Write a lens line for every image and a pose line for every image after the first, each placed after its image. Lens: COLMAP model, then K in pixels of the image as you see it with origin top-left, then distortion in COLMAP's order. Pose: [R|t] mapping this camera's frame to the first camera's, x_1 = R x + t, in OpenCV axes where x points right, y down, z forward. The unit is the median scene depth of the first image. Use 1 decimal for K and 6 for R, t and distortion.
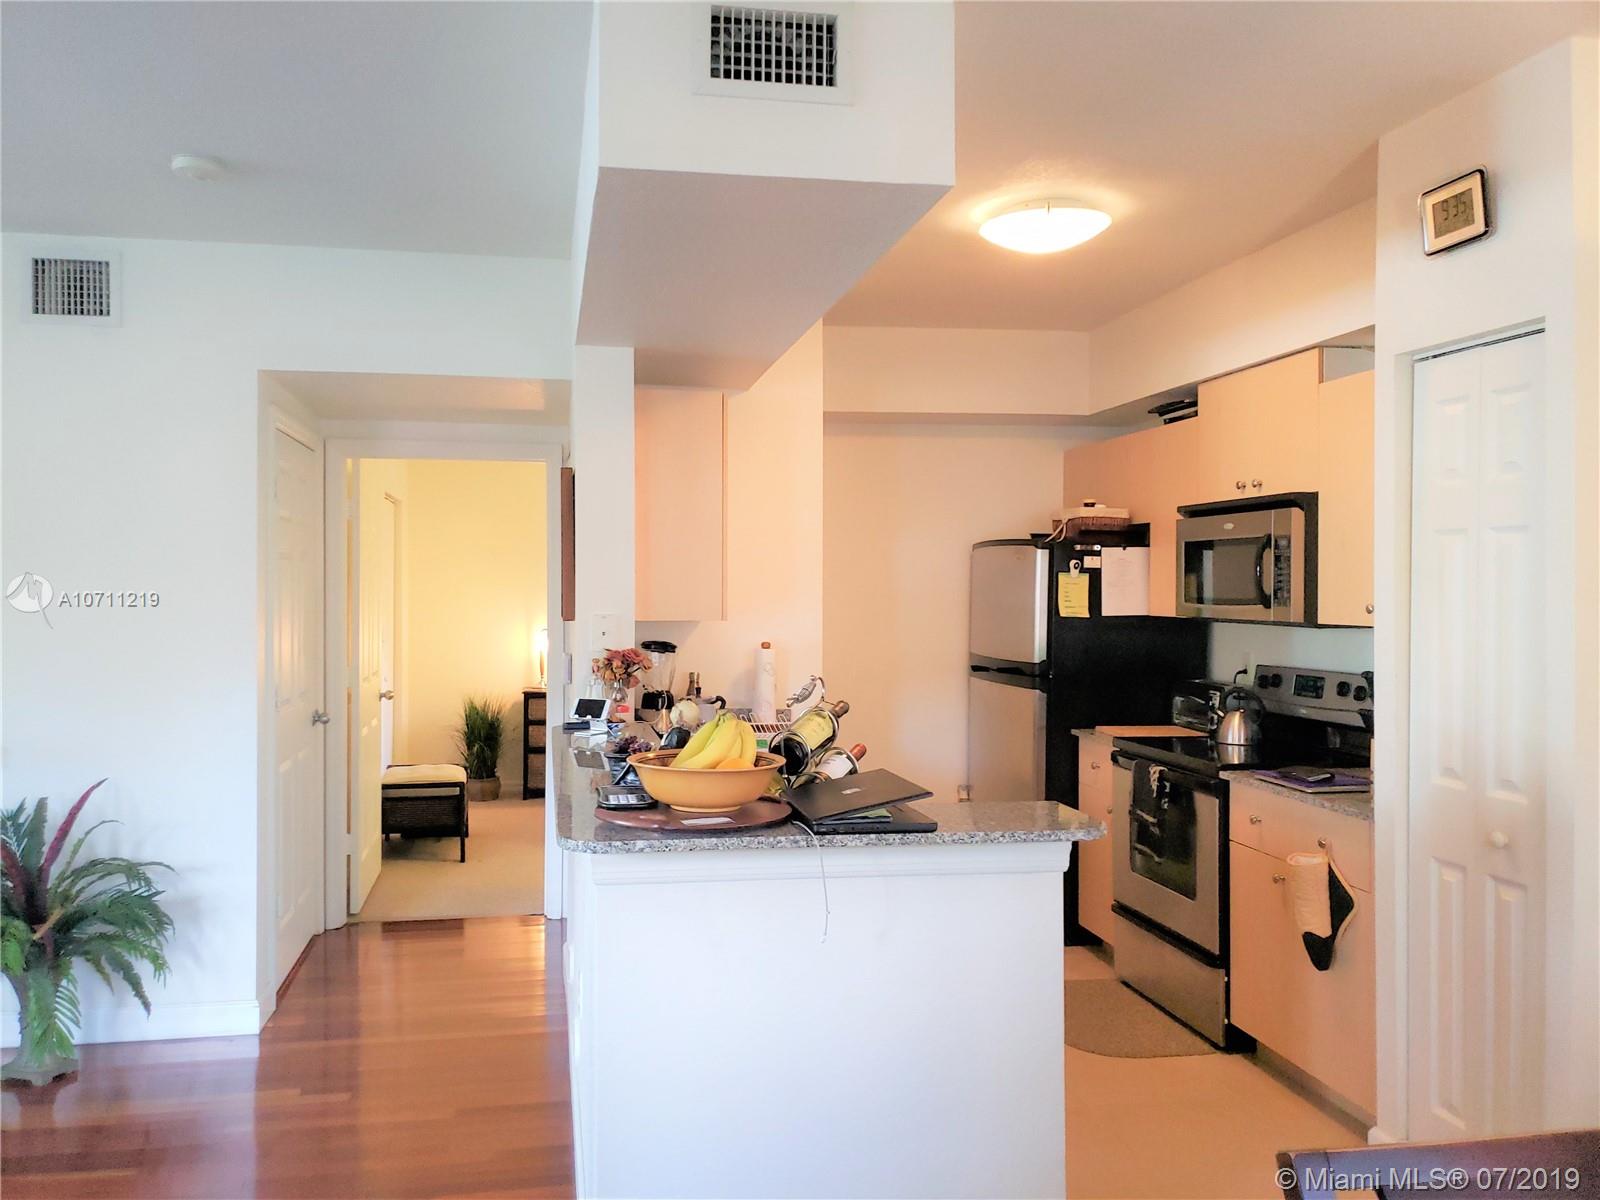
lens RADIAL K [[1260.6, 0, 787.2], [0, 1260.6, 571.1], [0, 0, 1]] dist [0.056989, -0.058258]
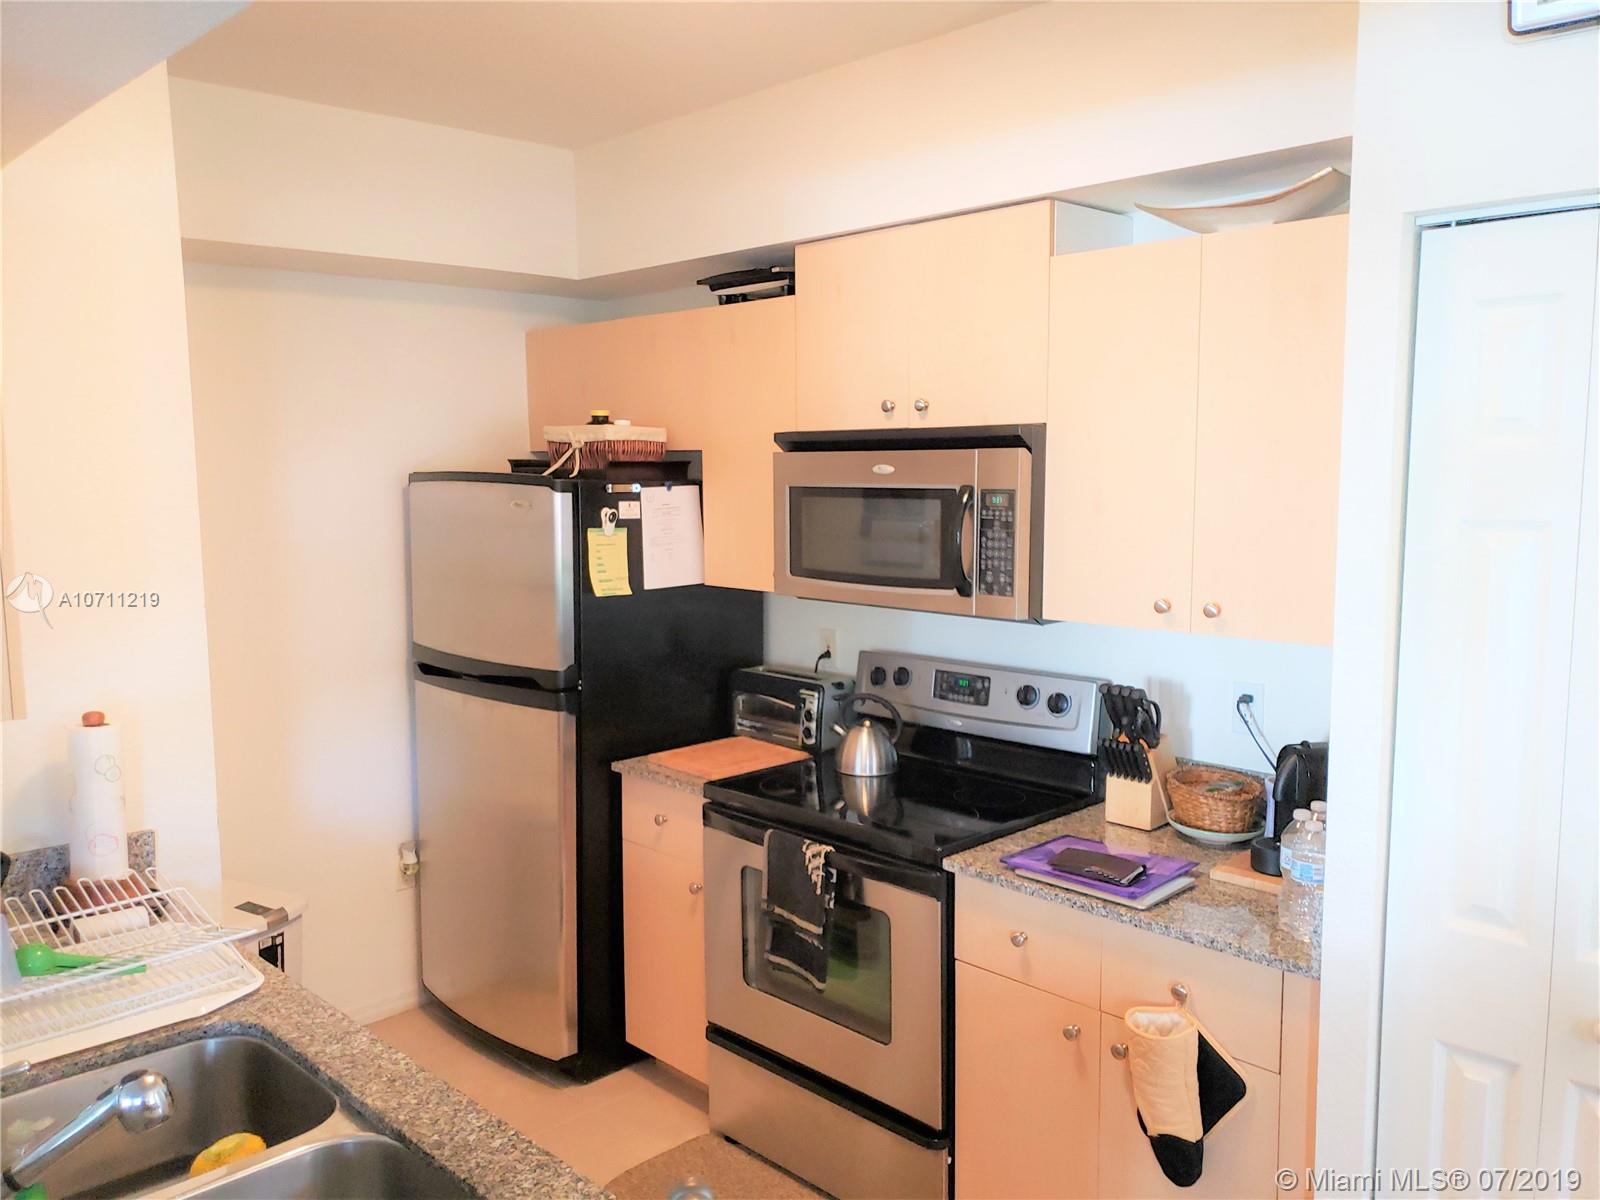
lens RADIAL K [[1292.7, 0, 798.2], [0, 1292.7, 606.7], [0, 0, 1]] dist [0.064402, -0.093475]
pose [[0.839799, -0.069667, 0.538409, -0.058873], [0.003451, 0.992397, 0.123028, -0.044308], [-0.542887, -0.101460, 0.833654, 0.423438]]
